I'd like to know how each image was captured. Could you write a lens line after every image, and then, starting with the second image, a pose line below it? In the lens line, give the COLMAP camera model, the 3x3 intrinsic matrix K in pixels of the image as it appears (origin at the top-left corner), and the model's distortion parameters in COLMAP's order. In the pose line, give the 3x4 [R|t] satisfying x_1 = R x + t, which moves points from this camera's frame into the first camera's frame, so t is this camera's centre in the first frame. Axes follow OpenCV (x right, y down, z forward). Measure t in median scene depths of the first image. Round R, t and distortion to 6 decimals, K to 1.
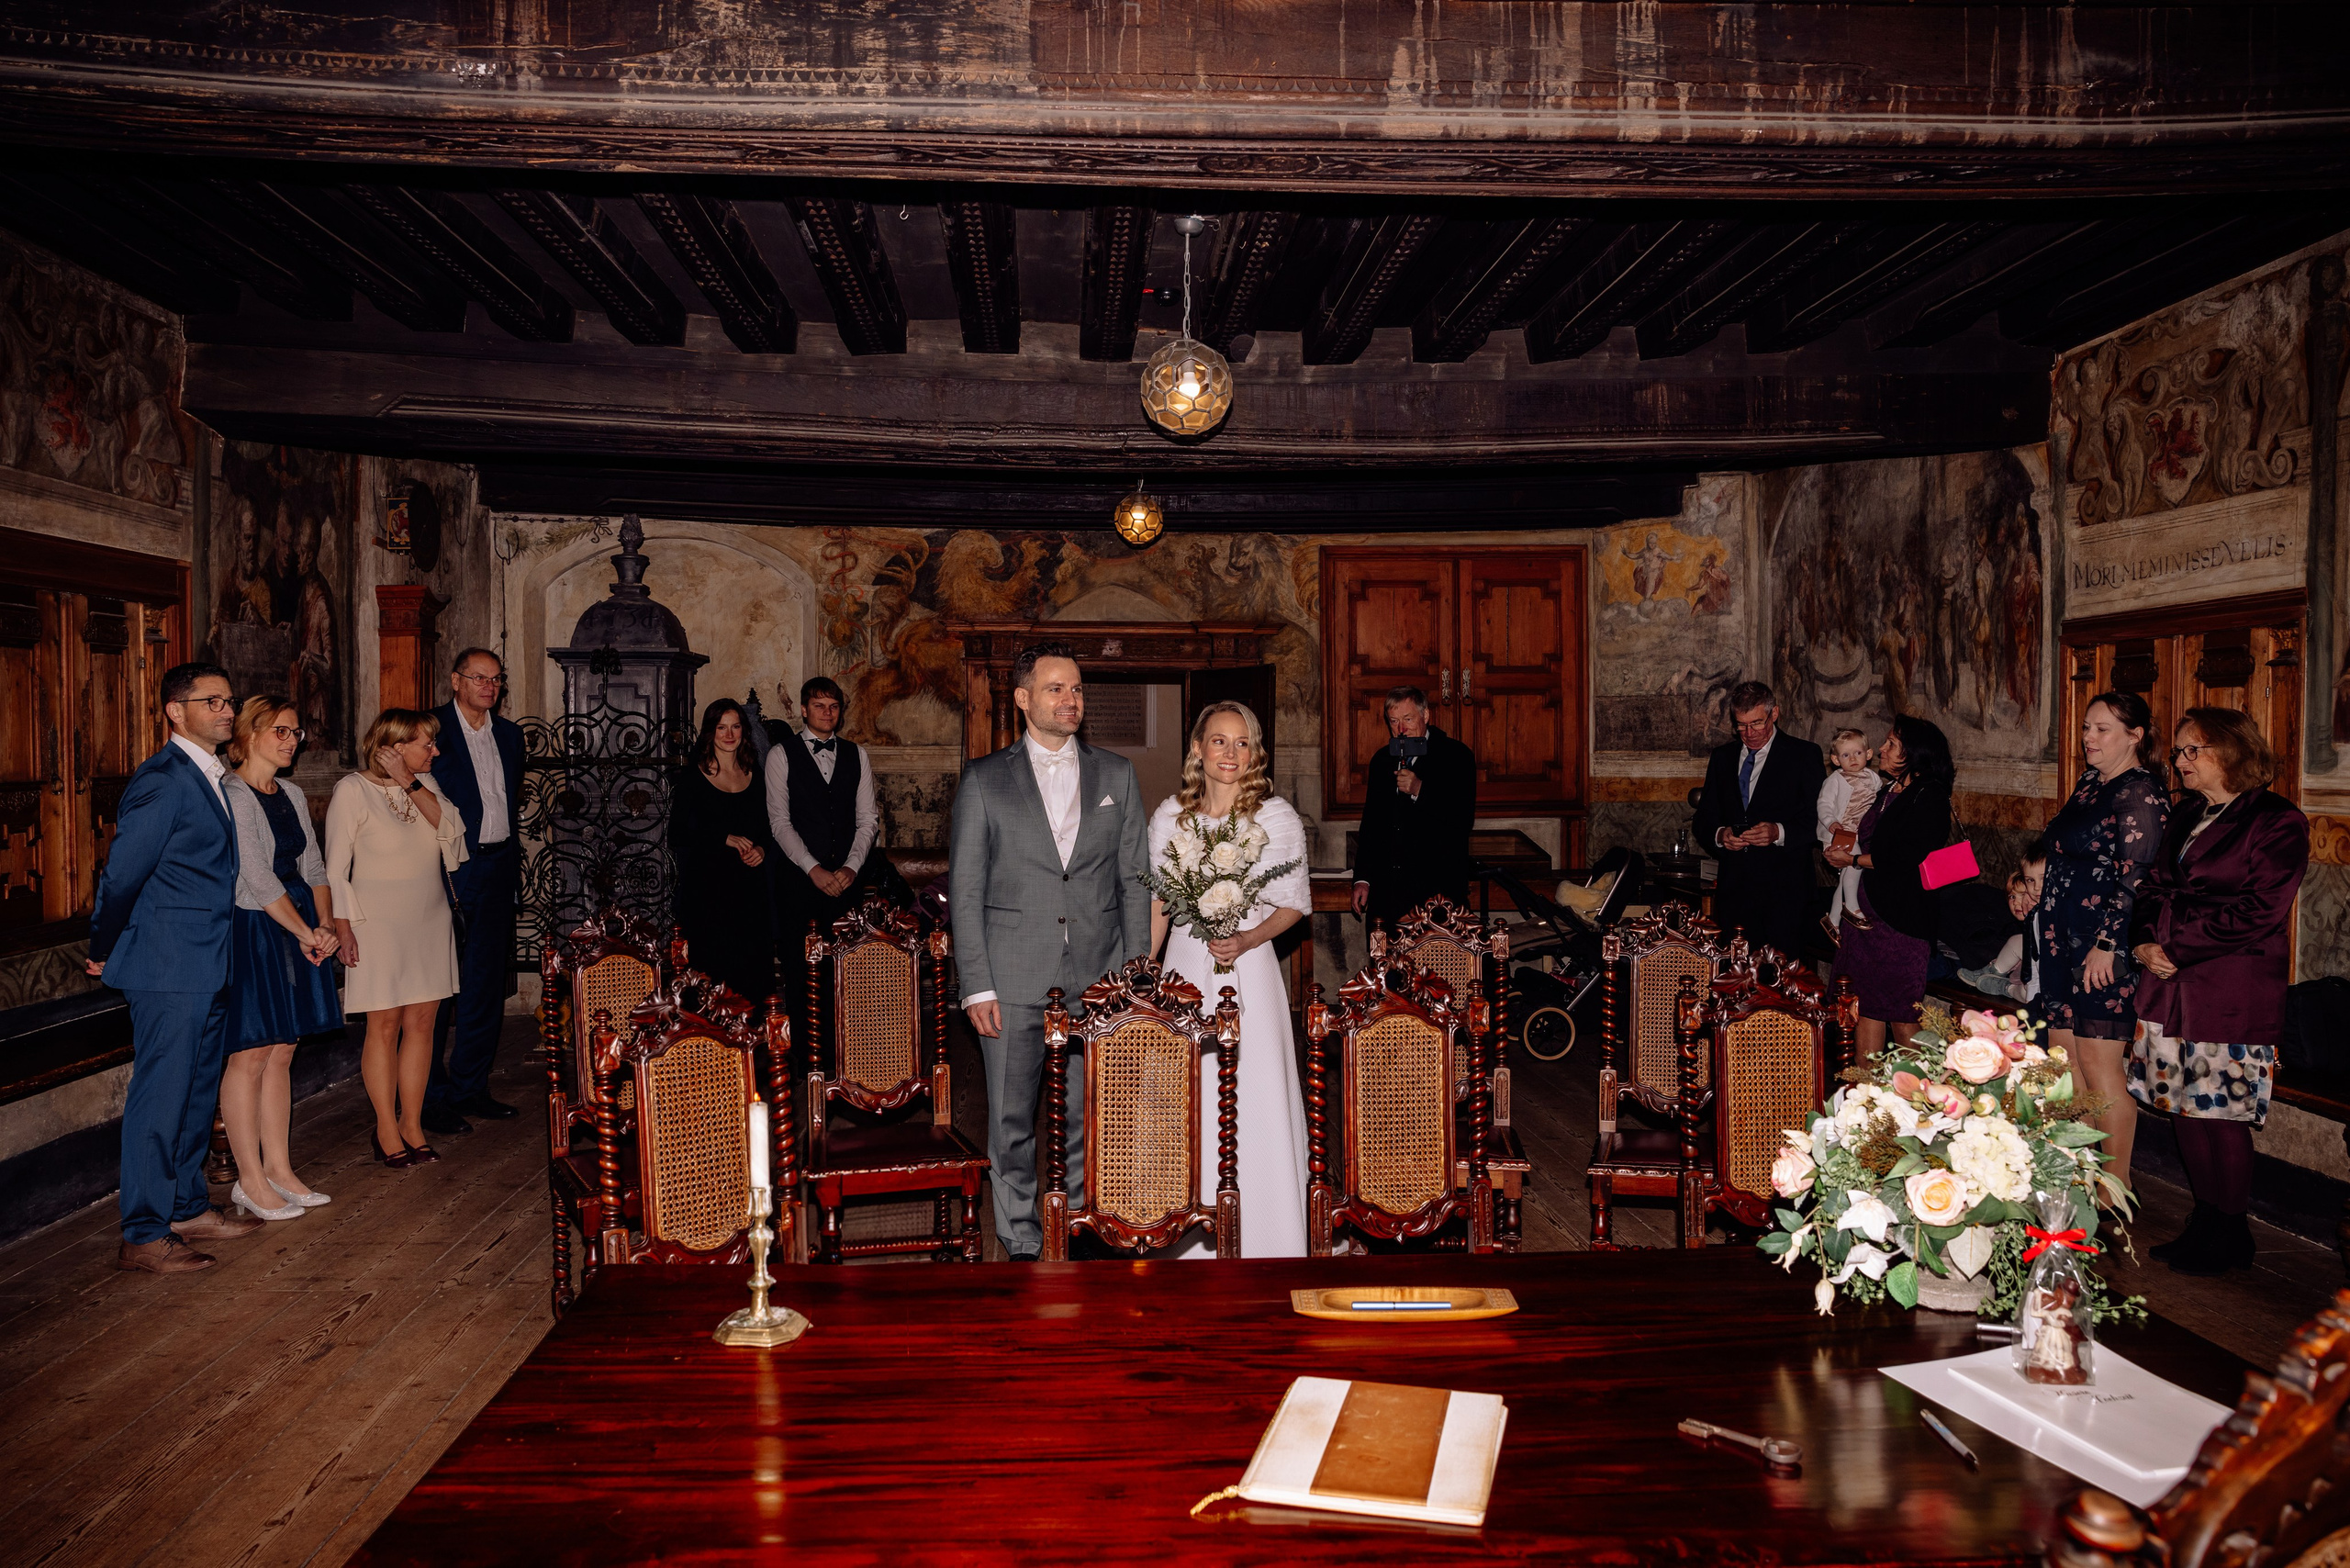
lens RADIAL K [[1672.0, 0, 1175.0], [0, 1672.0, 784.0], [0, 0, 1]] dist [-0.118657, 0.118359]
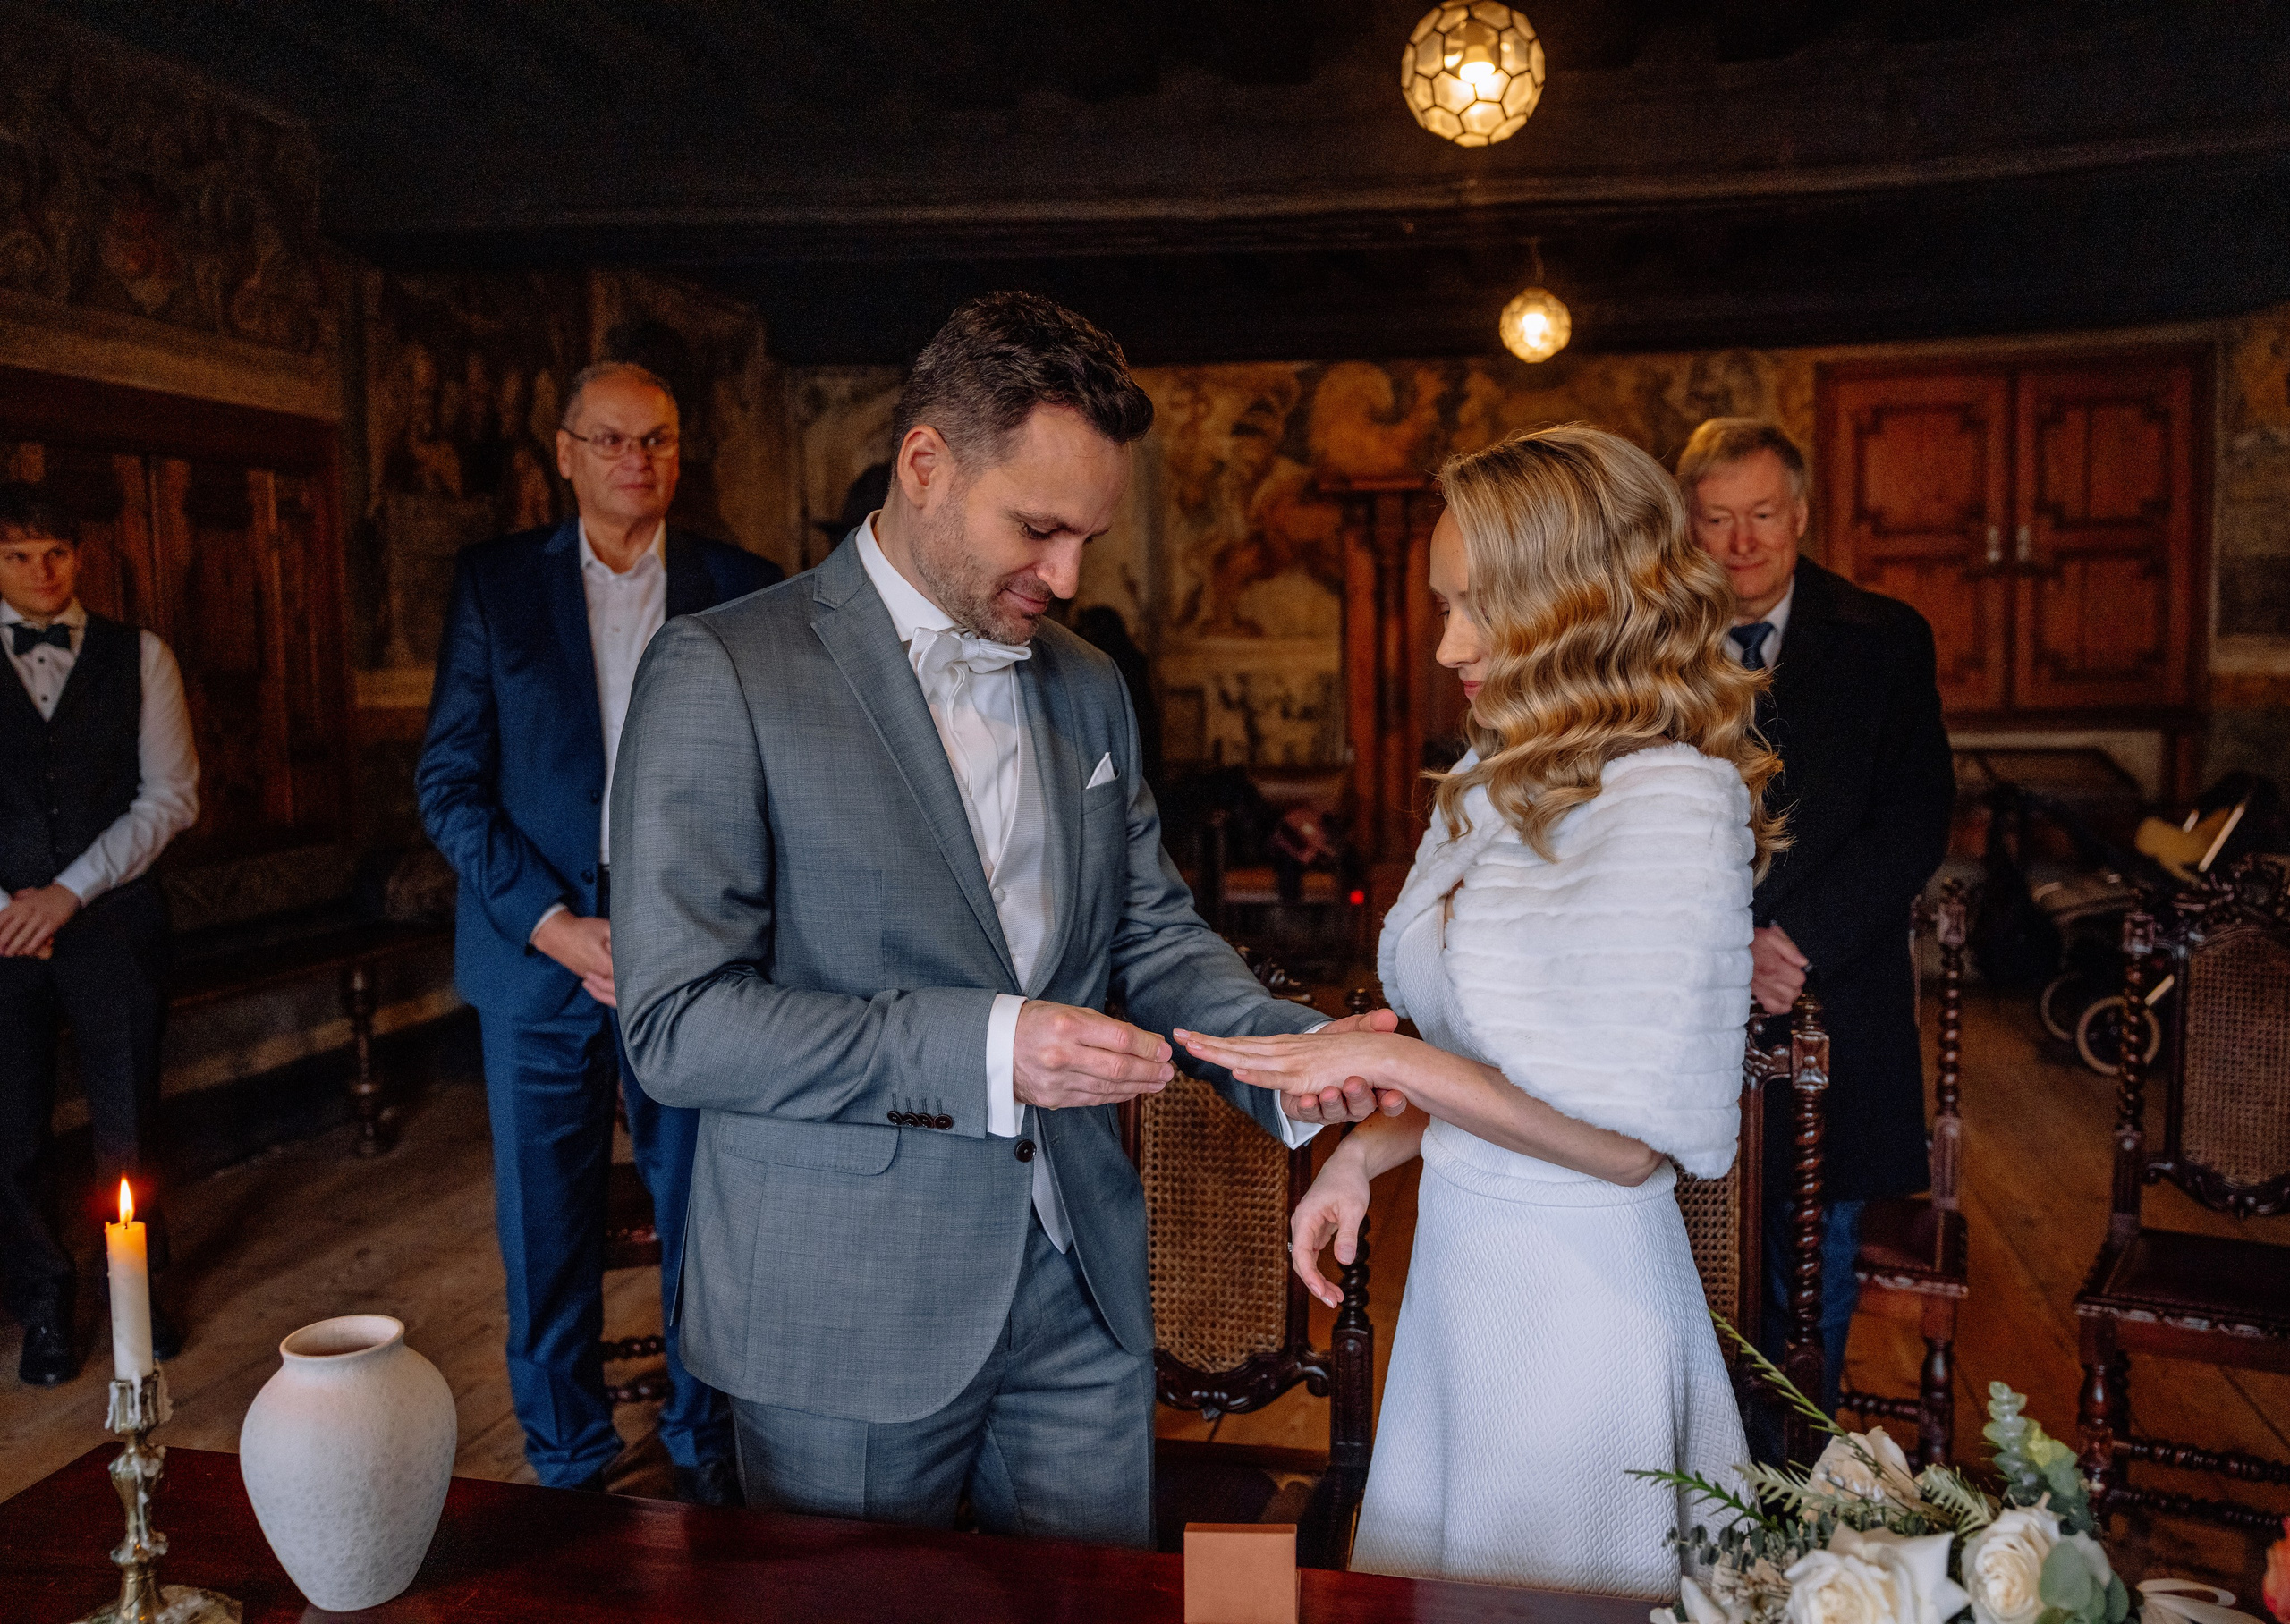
lens RADIAL K [[1870.3, 0, 1204.3], [0, 1870.3, 814.1], [0, 0, 1]] dist [-0.089235, 0.108953]
pose [[0.960452, 0.014279, -0.278078, 0.066460], [0.003099, 0.998074, 0.061954, 0.006668], [0.278427, -0.060366, 0.958558, 0.143753]]
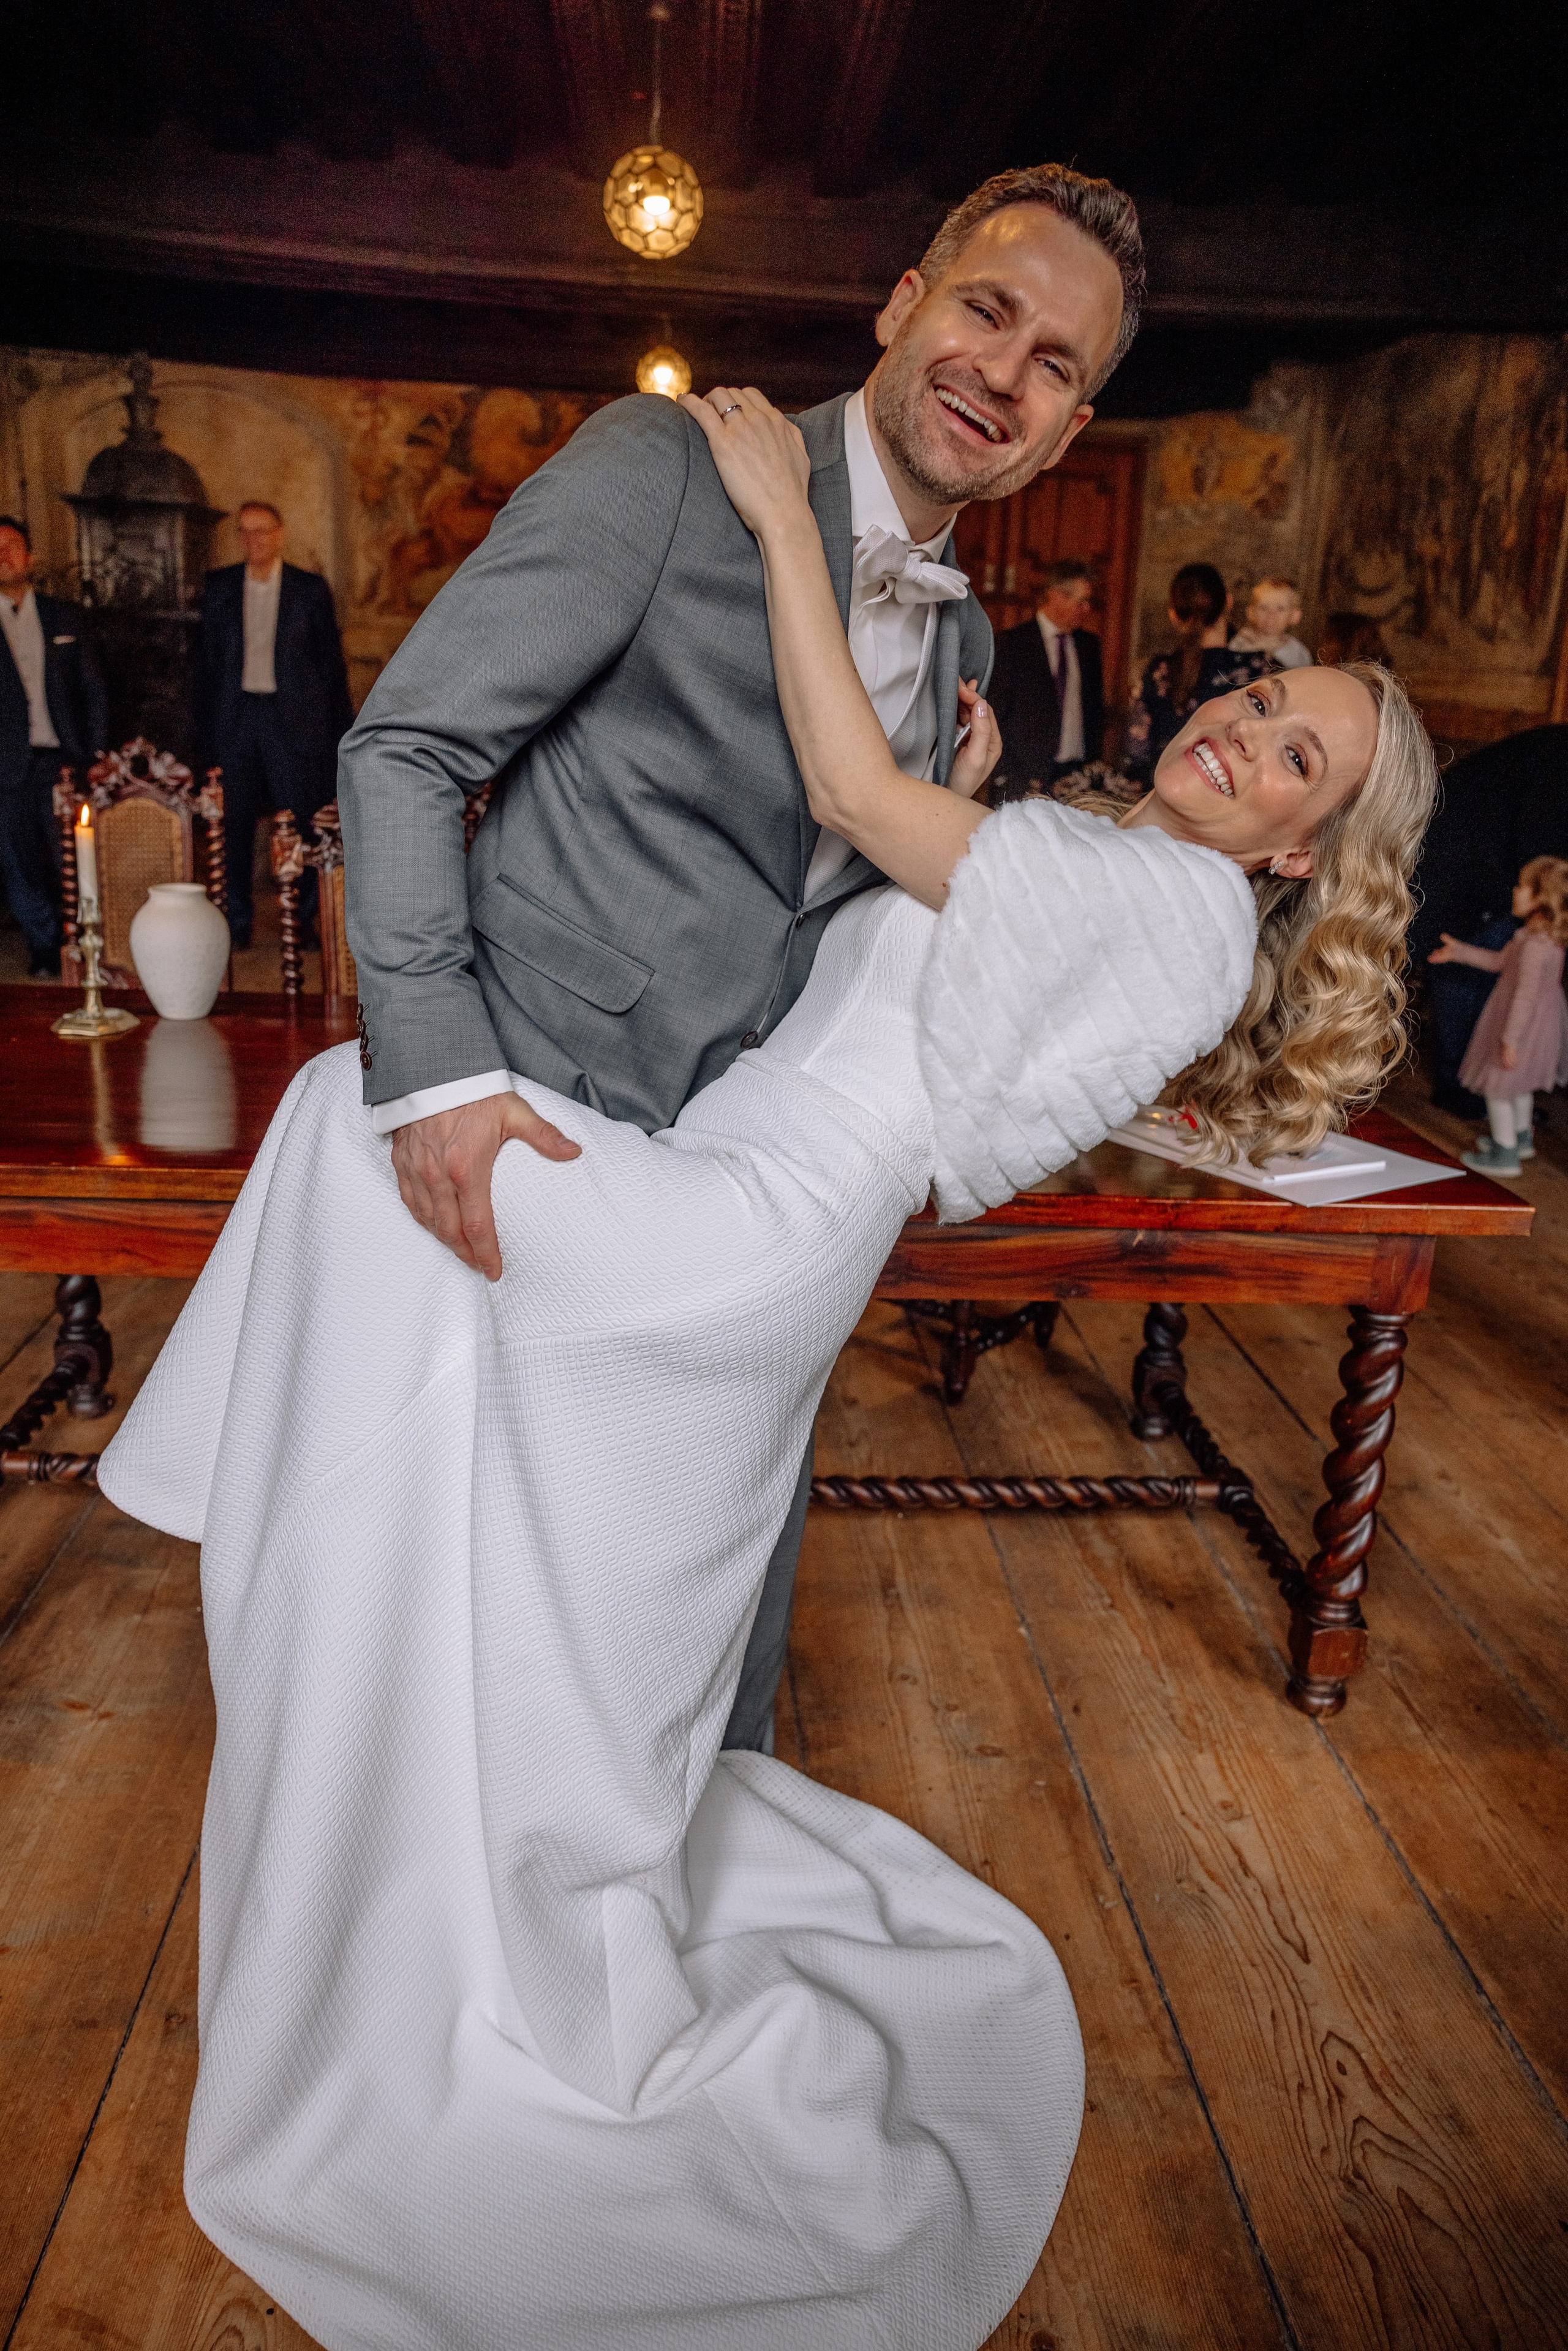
lens RADIAL K [[1672.6, 0, 784.0], [0, 1672.6, 1175.5], [0, 0, 1]] dist [-0.118657, 0.118359]
pose [[0.998865, 0.047187, 0.006529, 0.060337], [-0.047216, 0.962516, 0.267084, 0.028094], [0.006319, -0.267089, 0.963651, -0.034076]]
